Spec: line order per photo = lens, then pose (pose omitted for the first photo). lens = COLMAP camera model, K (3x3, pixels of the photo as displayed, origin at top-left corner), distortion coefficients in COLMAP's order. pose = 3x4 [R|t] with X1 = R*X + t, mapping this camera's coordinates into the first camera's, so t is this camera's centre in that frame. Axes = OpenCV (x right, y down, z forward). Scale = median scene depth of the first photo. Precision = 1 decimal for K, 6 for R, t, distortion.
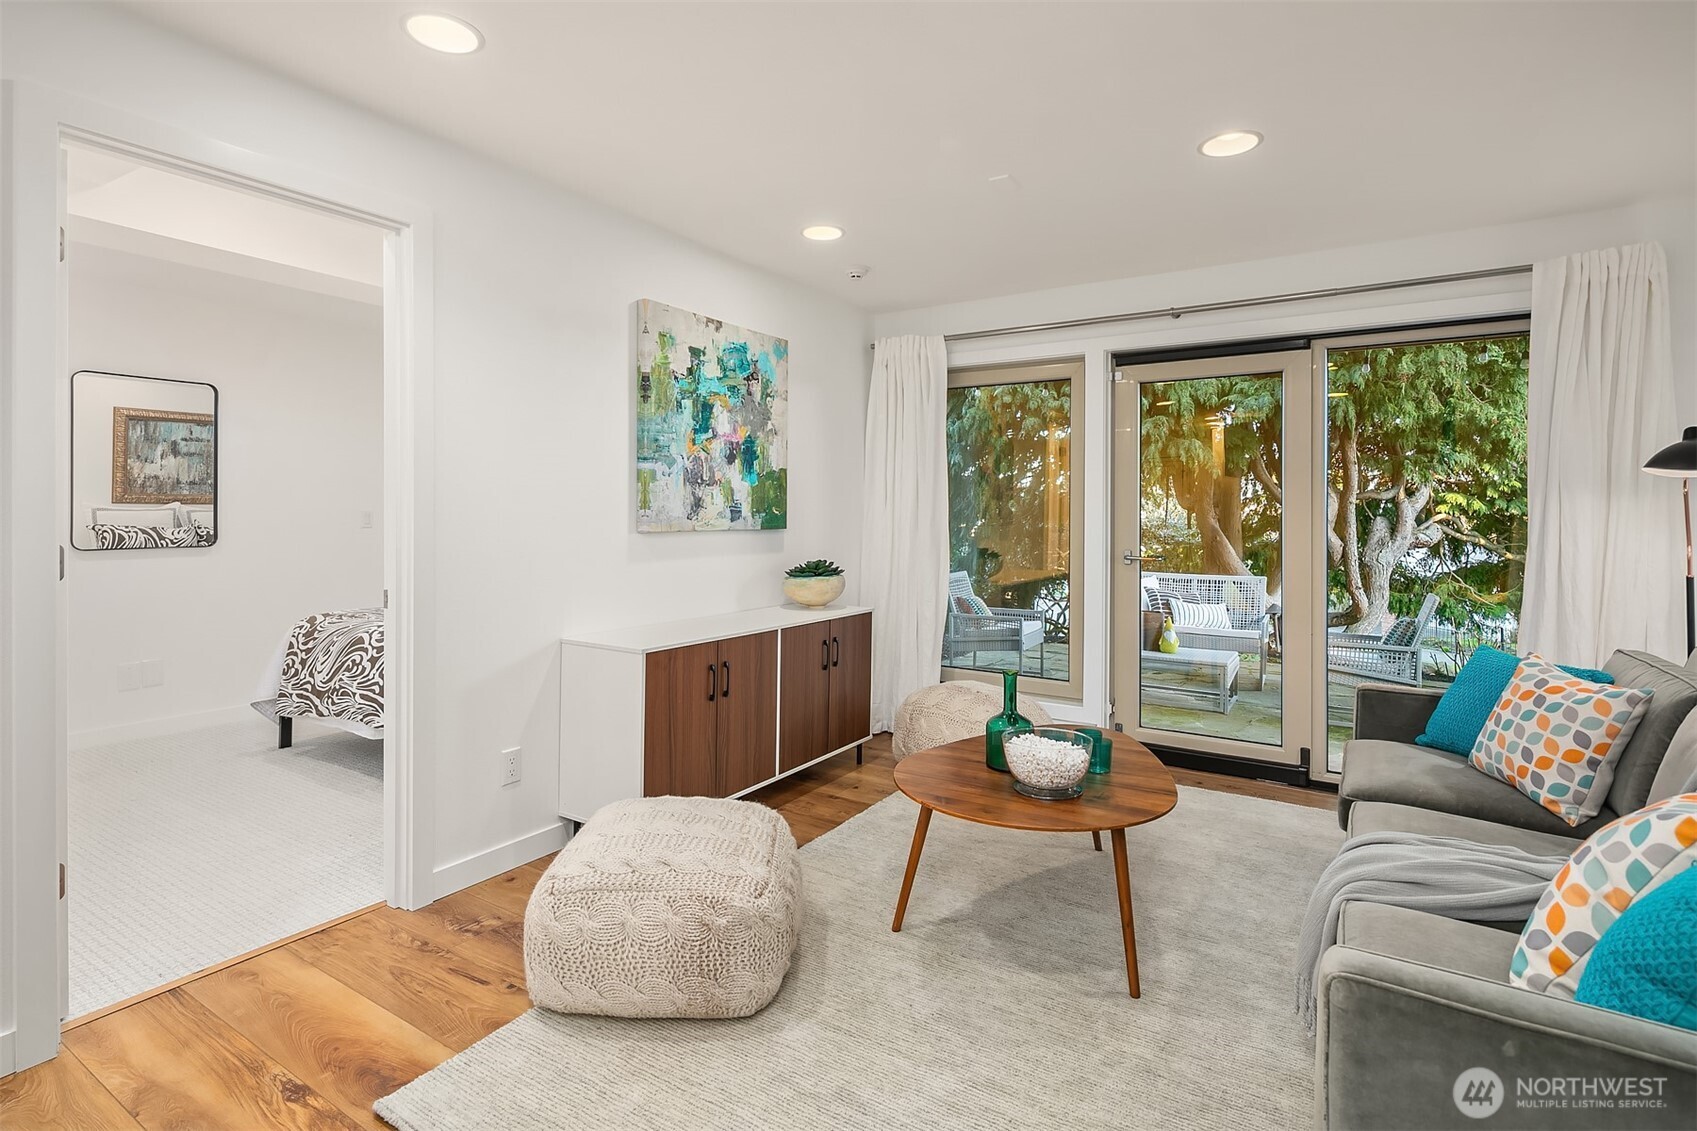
lens RADIAL K [[828.0, 0, 854.0], [0, 828.0, 507.2], [0, 0, 1]] dist [0.000858, 0.000076]
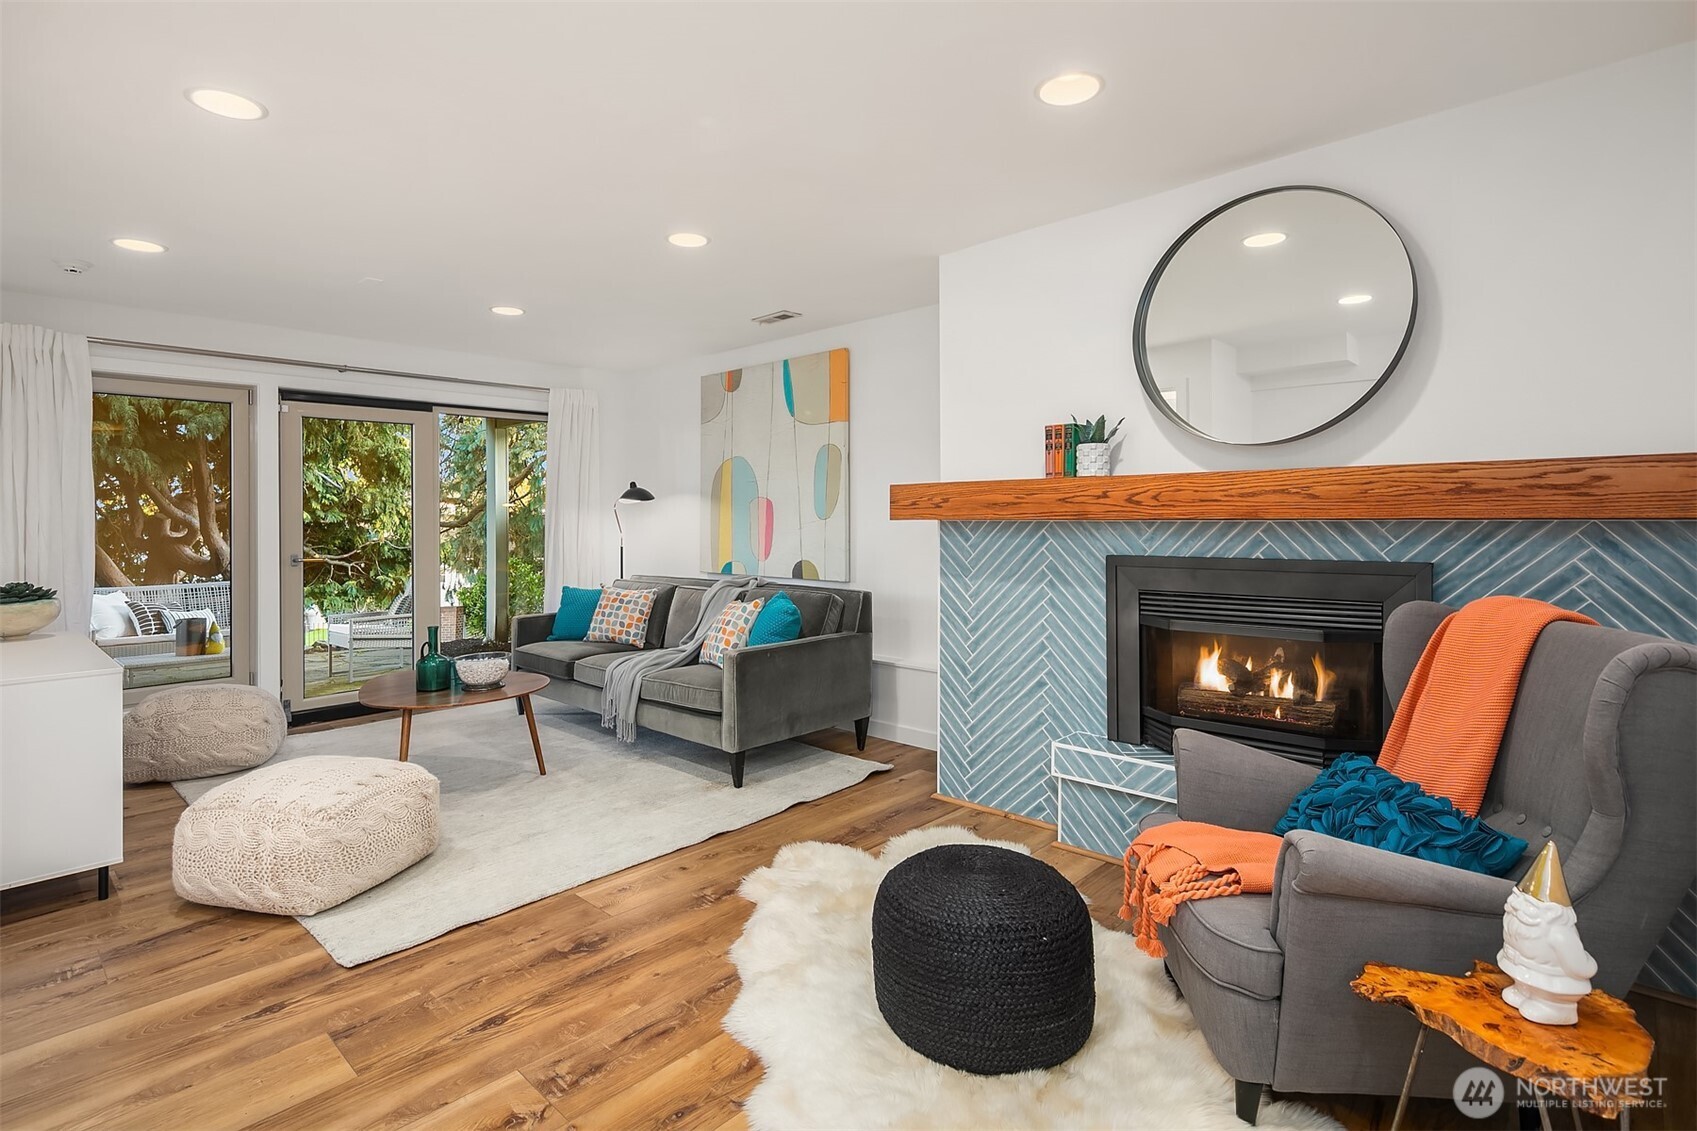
lens RADIAL K [[840.0, 0, 886.1], [0, 840.0, 536.9], [0, 0, 1]] dist [0.001120, -0.000642]
pose [[0.136306, -0.030674, 0.990192, -1.386667], [0.005567, 0.999528, 0.030197, -0.010147], [-0.990651, 0.001396, 0.136413, -0.043357]]
